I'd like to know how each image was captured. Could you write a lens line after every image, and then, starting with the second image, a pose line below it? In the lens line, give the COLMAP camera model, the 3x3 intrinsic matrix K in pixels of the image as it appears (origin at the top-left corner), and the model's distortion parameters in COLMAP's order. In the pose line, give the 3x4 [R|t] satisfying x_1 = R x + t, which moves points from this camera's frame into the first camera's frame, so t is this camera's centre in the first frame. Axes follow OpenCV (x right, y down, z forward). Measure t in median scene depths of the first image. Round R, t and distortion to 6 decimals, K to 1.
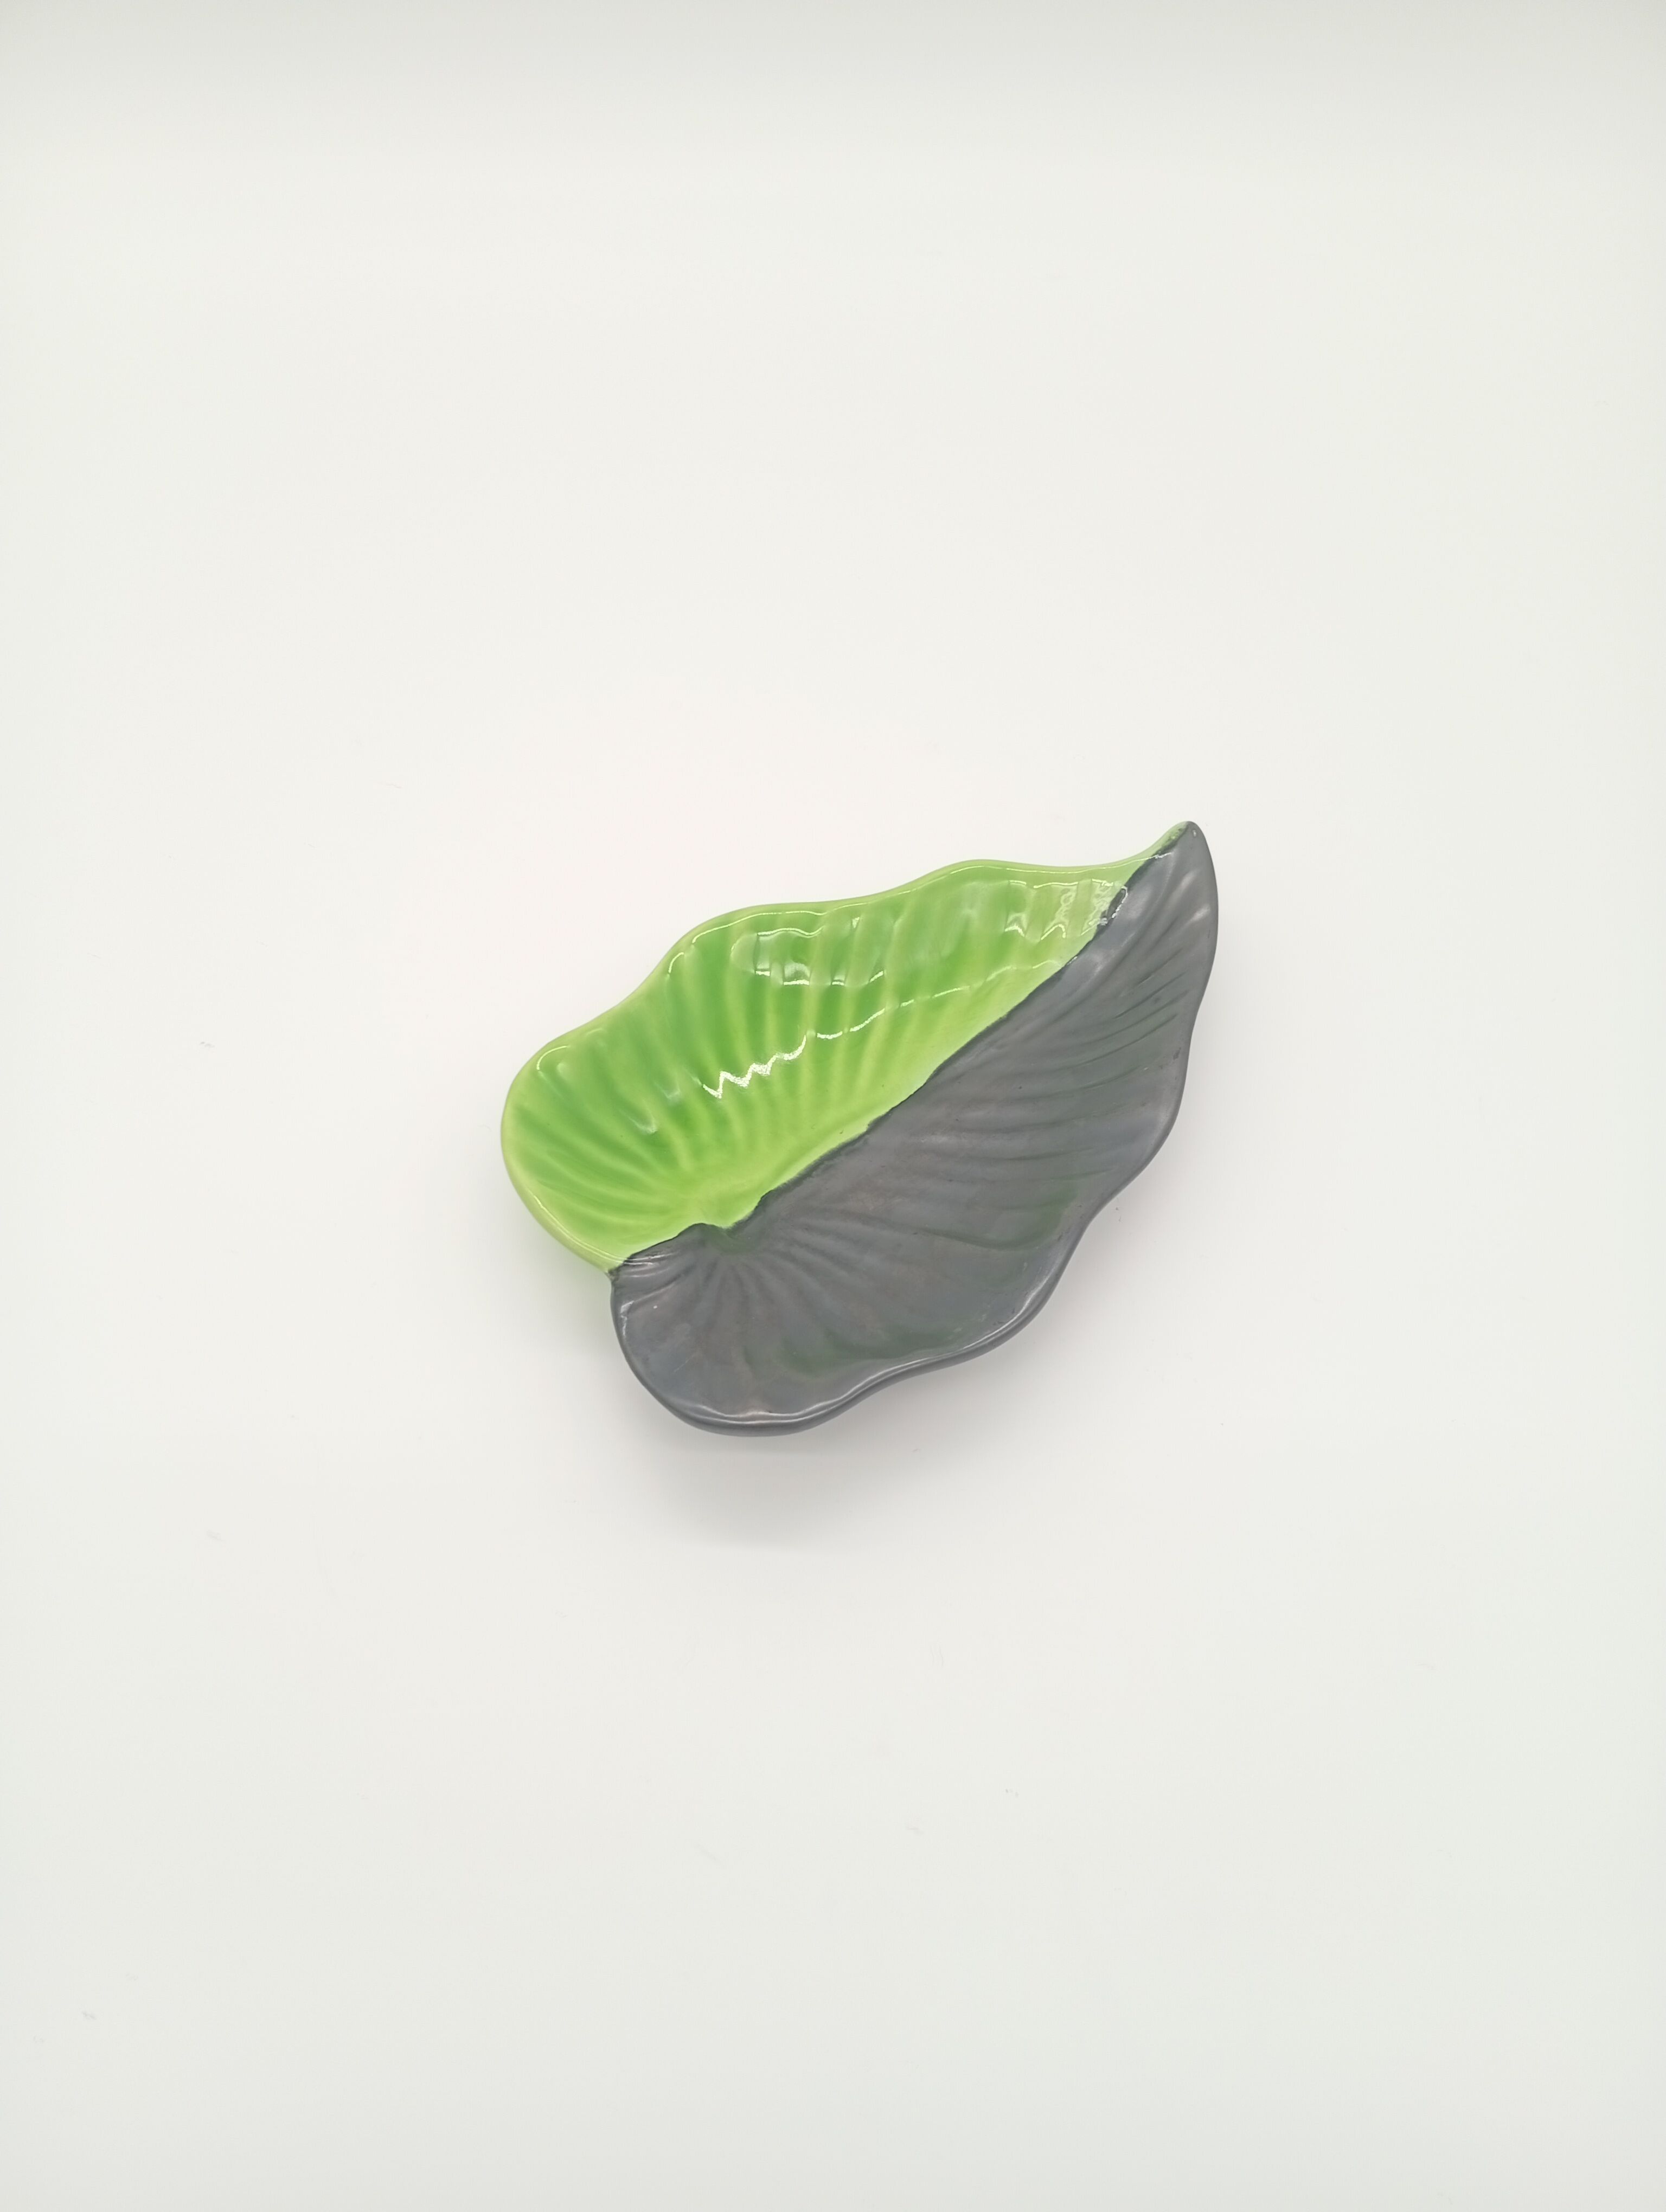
lens RADIAL K [[1738.6, 0, 833.0], [0, 1738.6, 1106.0], [0, 0, 1]] dist [0.111046, -0.001117]
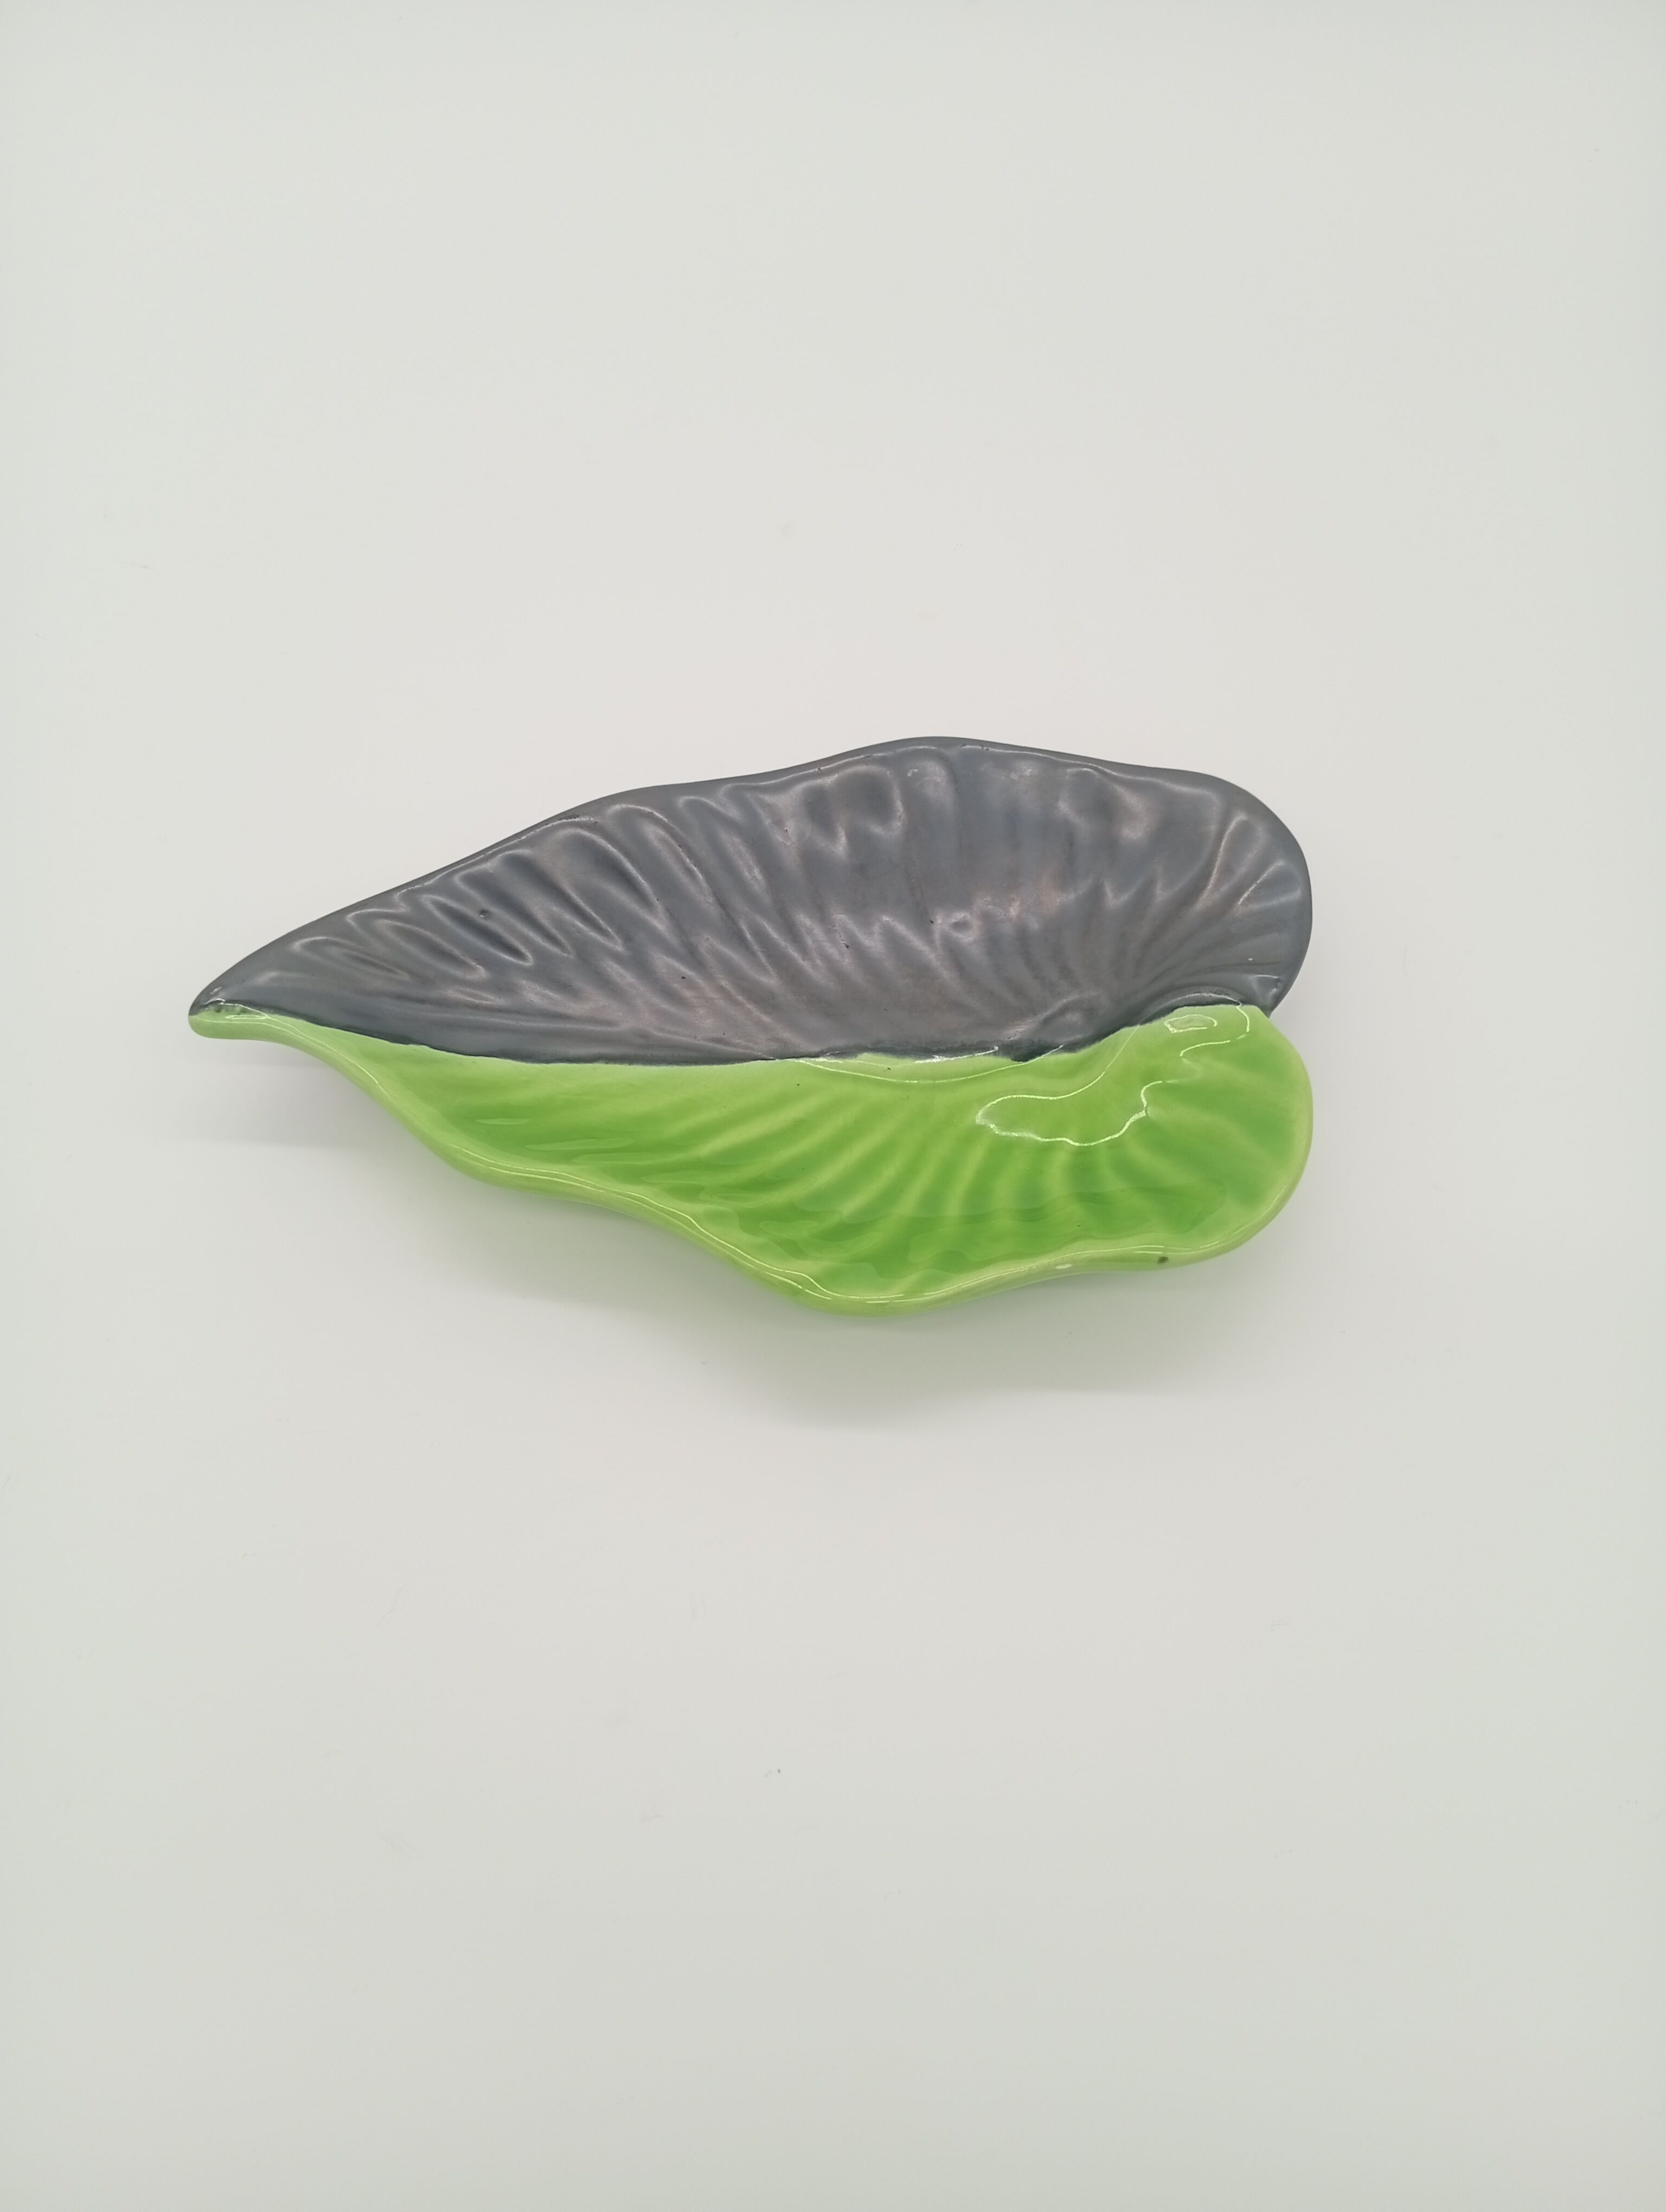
lens RADIAL K [[1738.6, 0, 833.0], [0, 1738.6, 1106.0], [0, 0, 1]] dist [0.111046, -0.001117]
pose [[-0.730108, -0.589973, 0.344781, -0.277500], [0.507316, -0.129963, 0.851904, -0.720105], [-0.457791, 0.796895, 0.394190, 0.728844]]
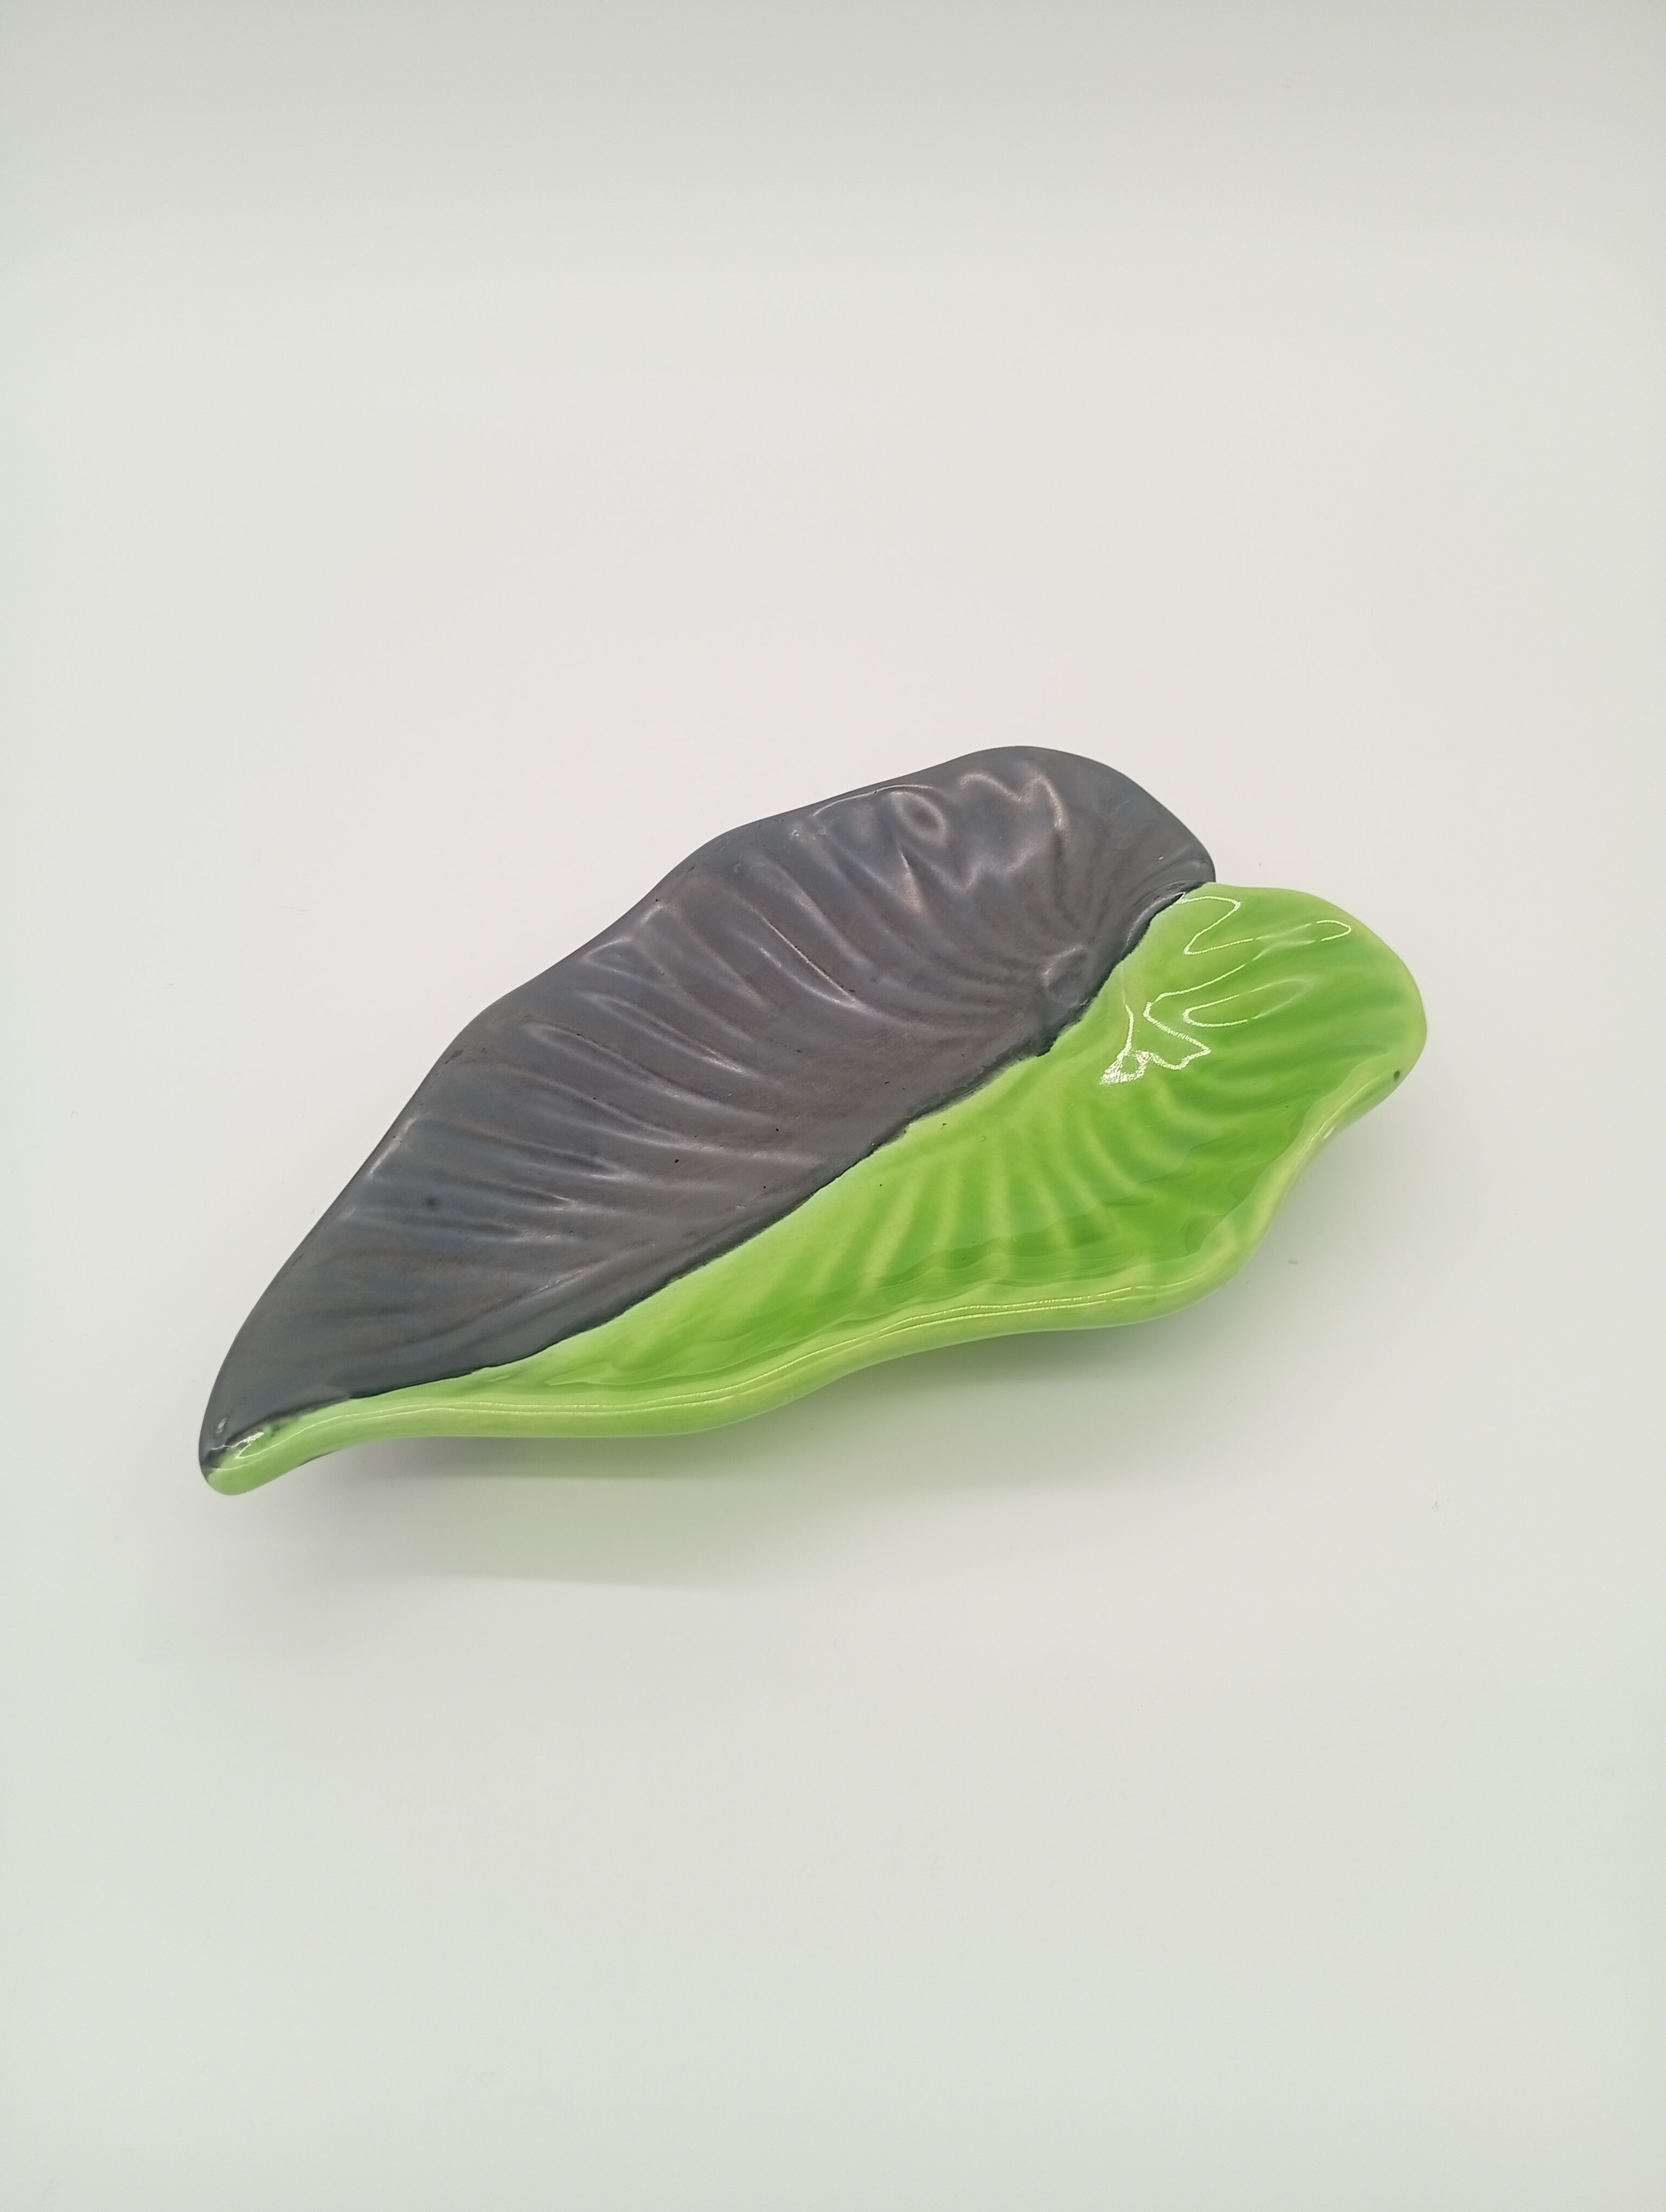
lens RADIAL K [[1738.6, 0, 833.0], [0, 1738.6, 1106.0], [0, 0, 1]] dist [0.111046, -0.001117]
pose [[-0.998588, -0.050066, 0.017778, 0.038843], [0.020169, -0.047651, 0.998660, -0.713802], [-0.049152, 0.997609, 0.048594, 0.994281]]
